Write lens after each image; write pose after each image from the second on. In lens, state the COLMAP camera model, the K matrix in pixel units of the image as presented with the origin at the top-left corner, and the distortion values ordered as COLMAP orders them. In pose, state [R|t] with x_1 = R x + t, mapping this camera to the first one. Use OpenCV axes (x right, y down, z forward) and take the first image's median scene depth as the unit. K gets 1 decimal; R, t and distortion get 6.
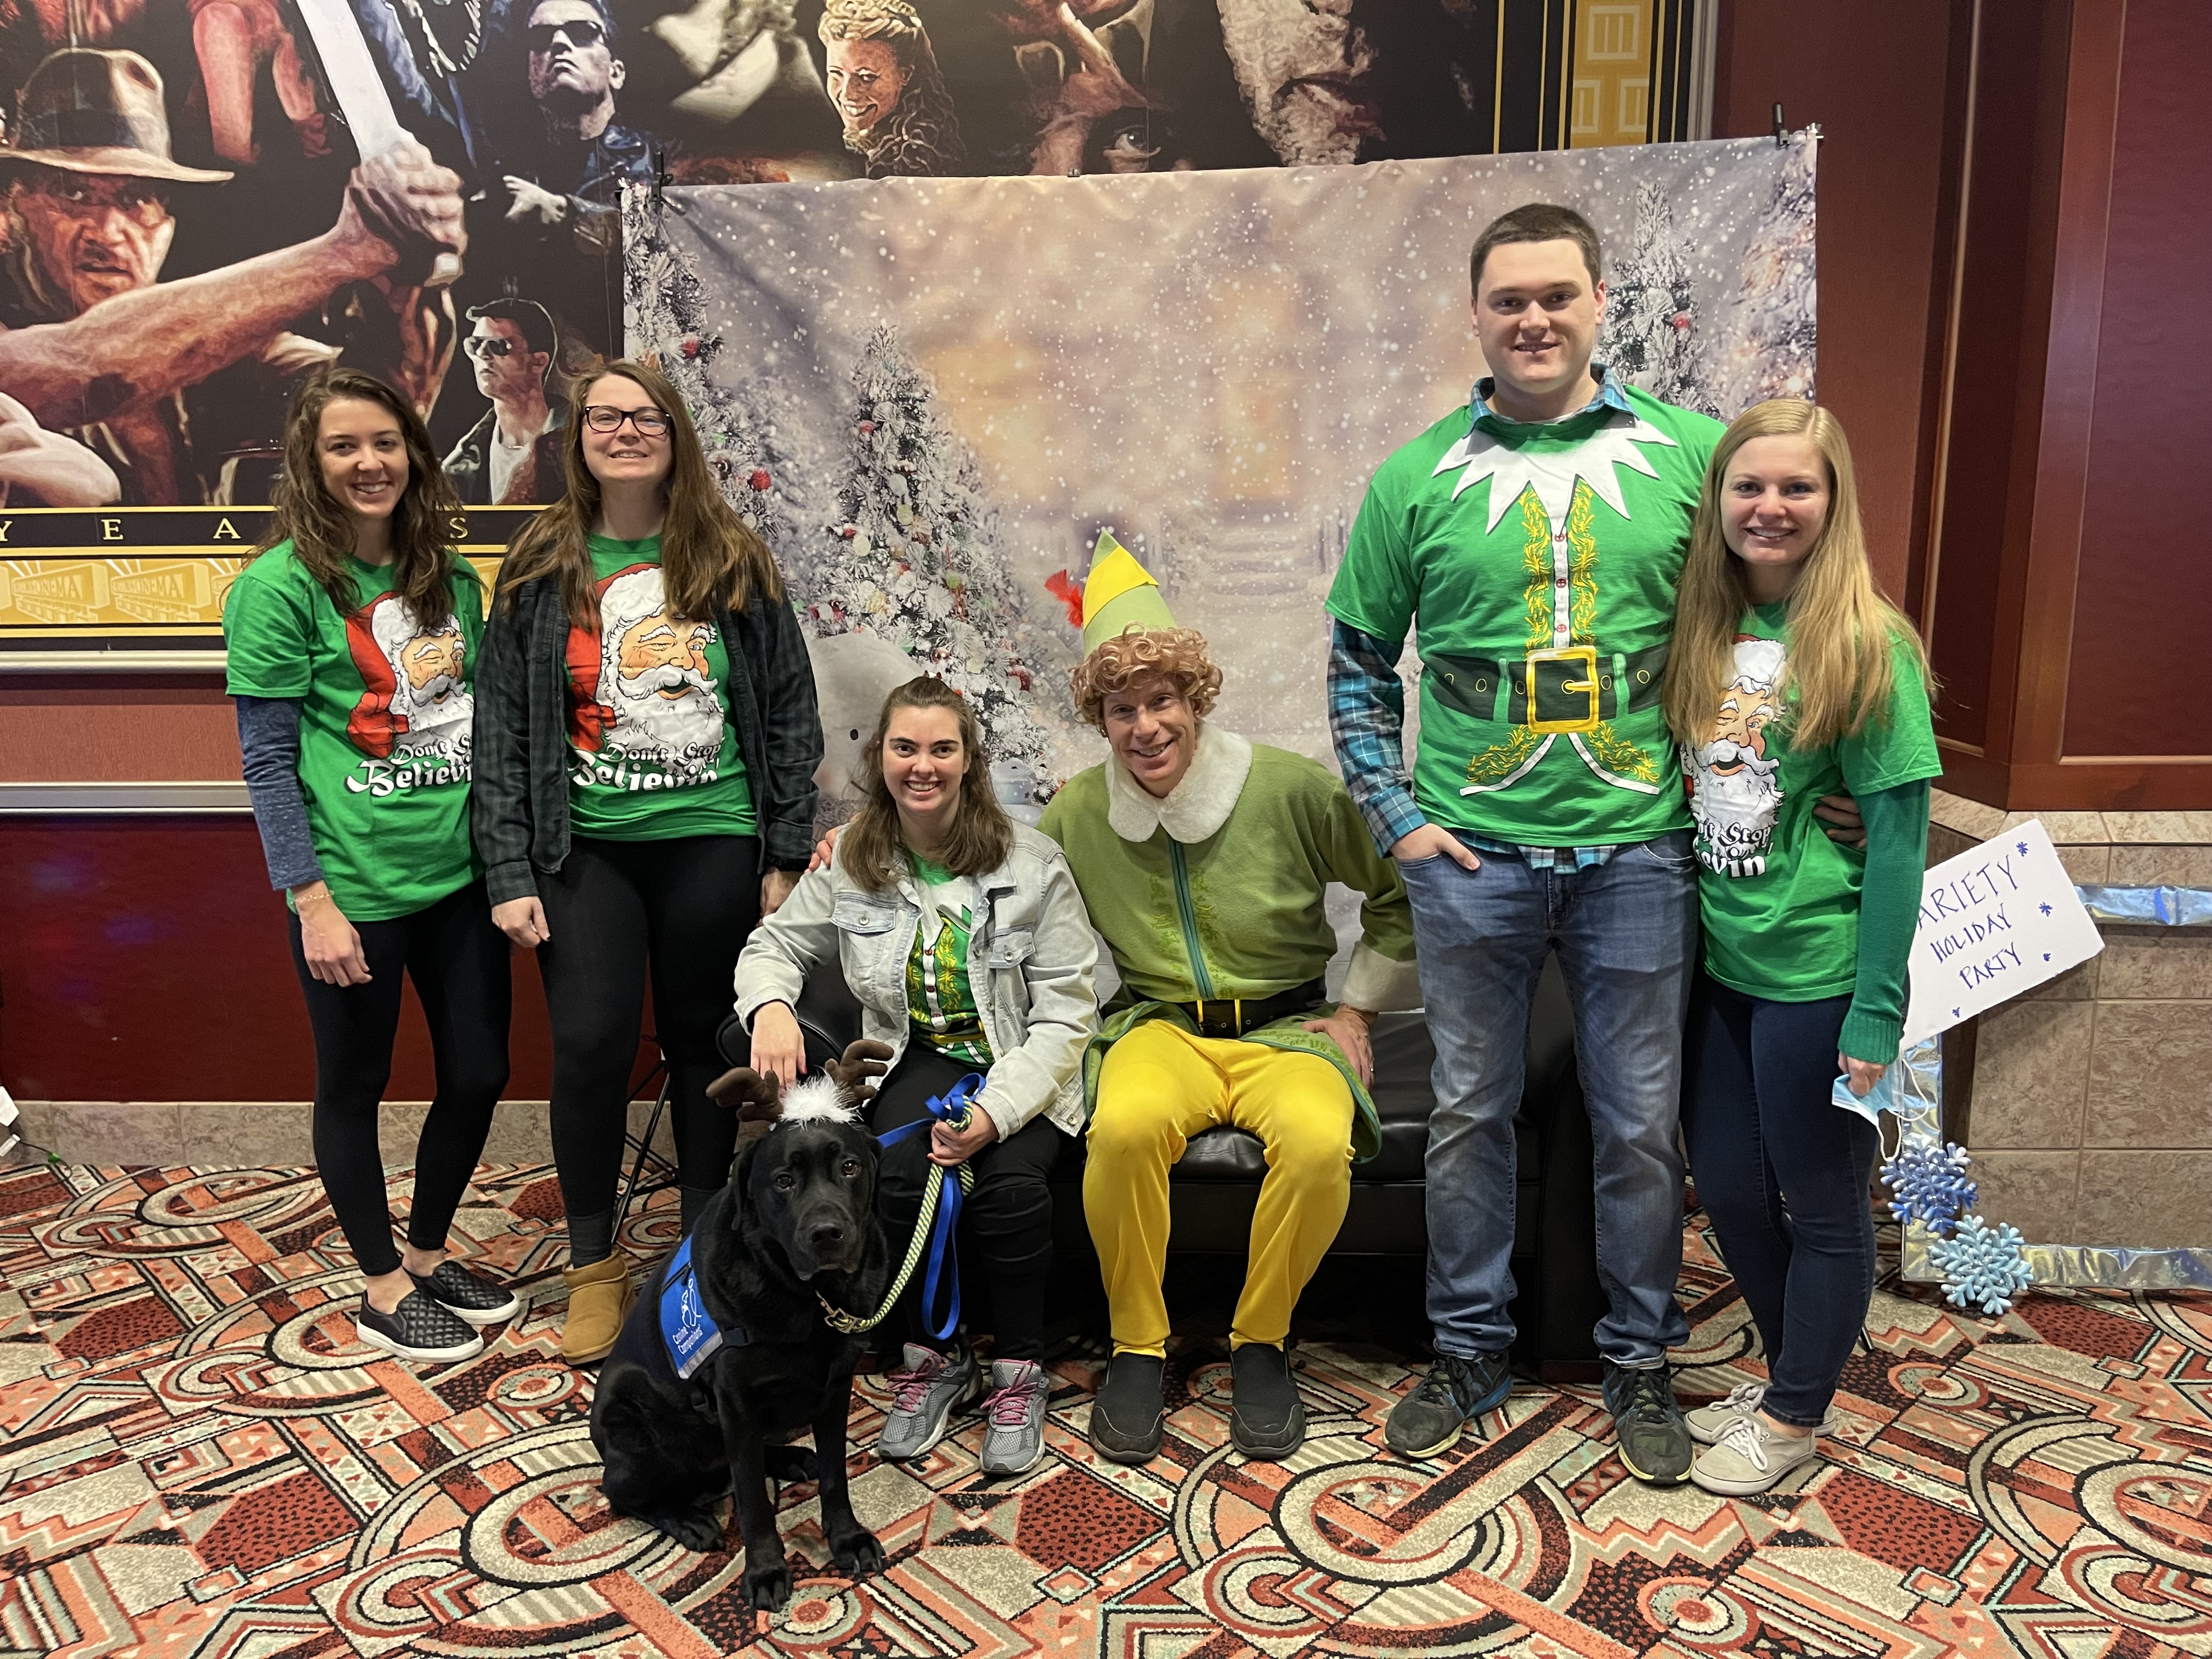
lens RADIAL K [[1710.4, 0, 1074.0], [0, 1710.4, 835.9], [0, 0, 1]] dist [0.027617, -0.057692]
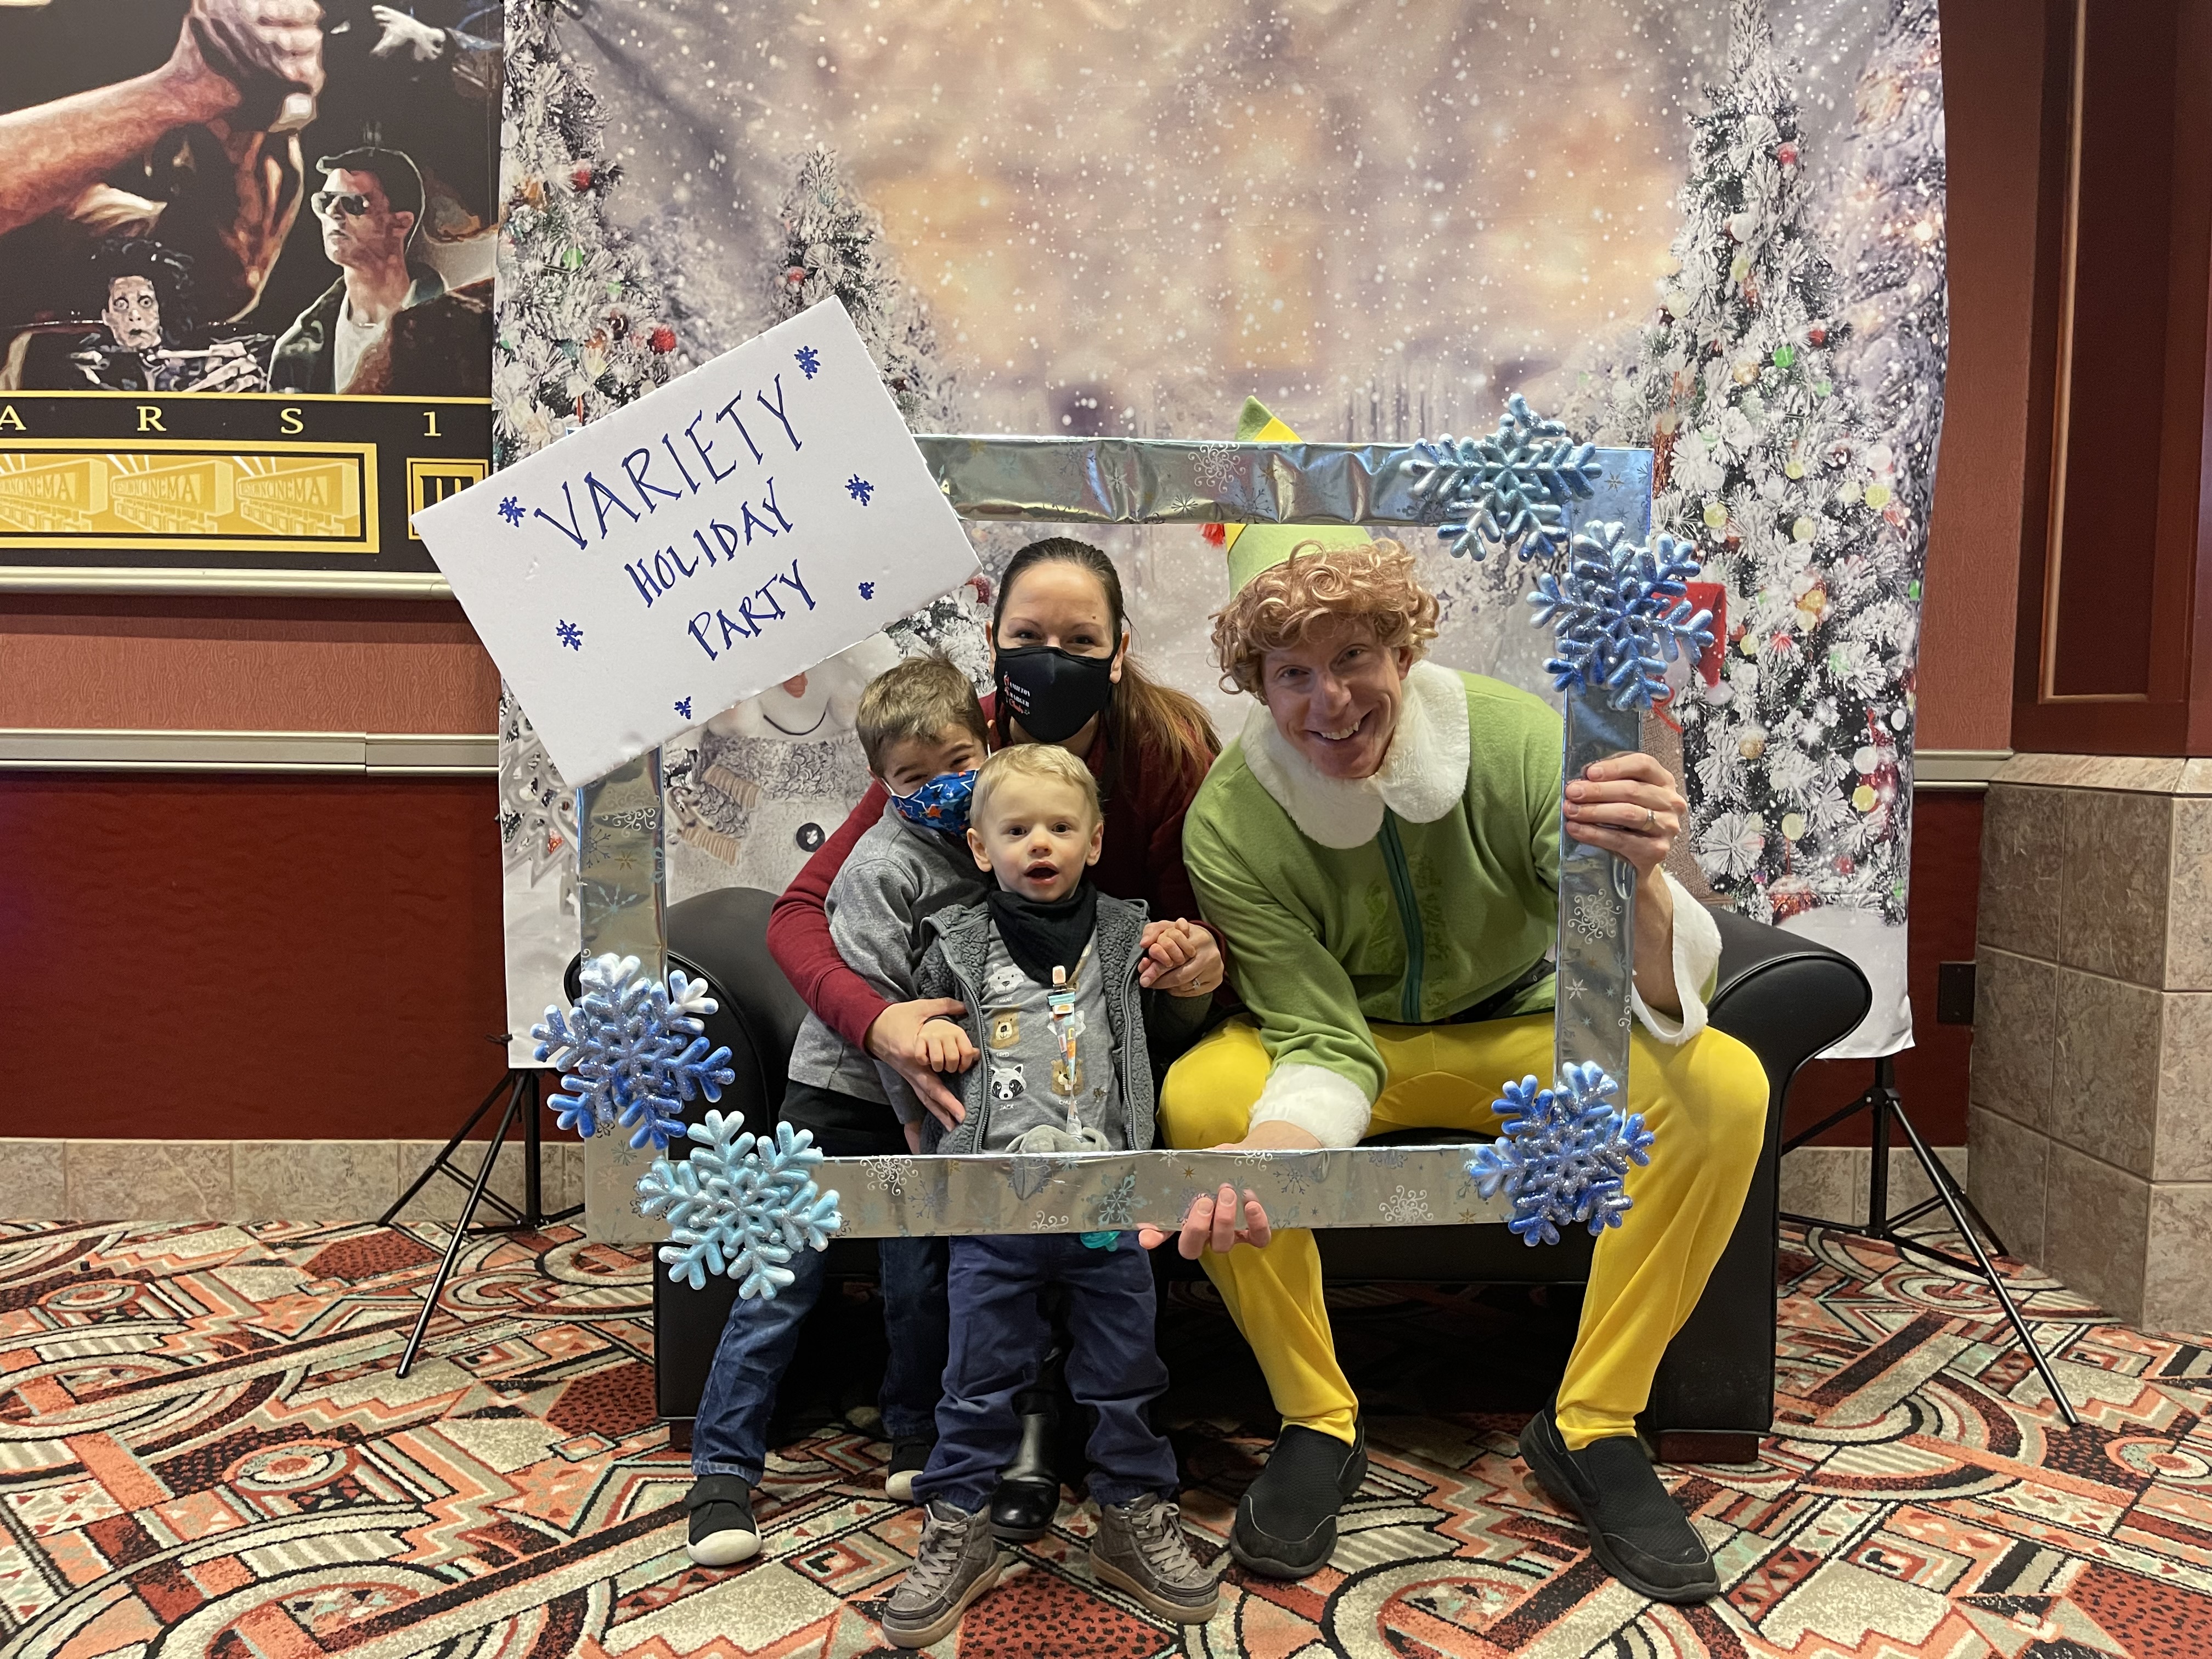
lens RADIAL K [[1710.4, 0, 1069.8], [0, 1710.4, 850.1], [0, 0, 1]] dist [0.027617, -0.057692]
pose [[0.998848, 0.022043, 0.042632, -0.020388], [-0.017386, 0.994140, -0.106693, 0.128426], [-0.044734, 0.105829, 0.993378, 0.225140]]
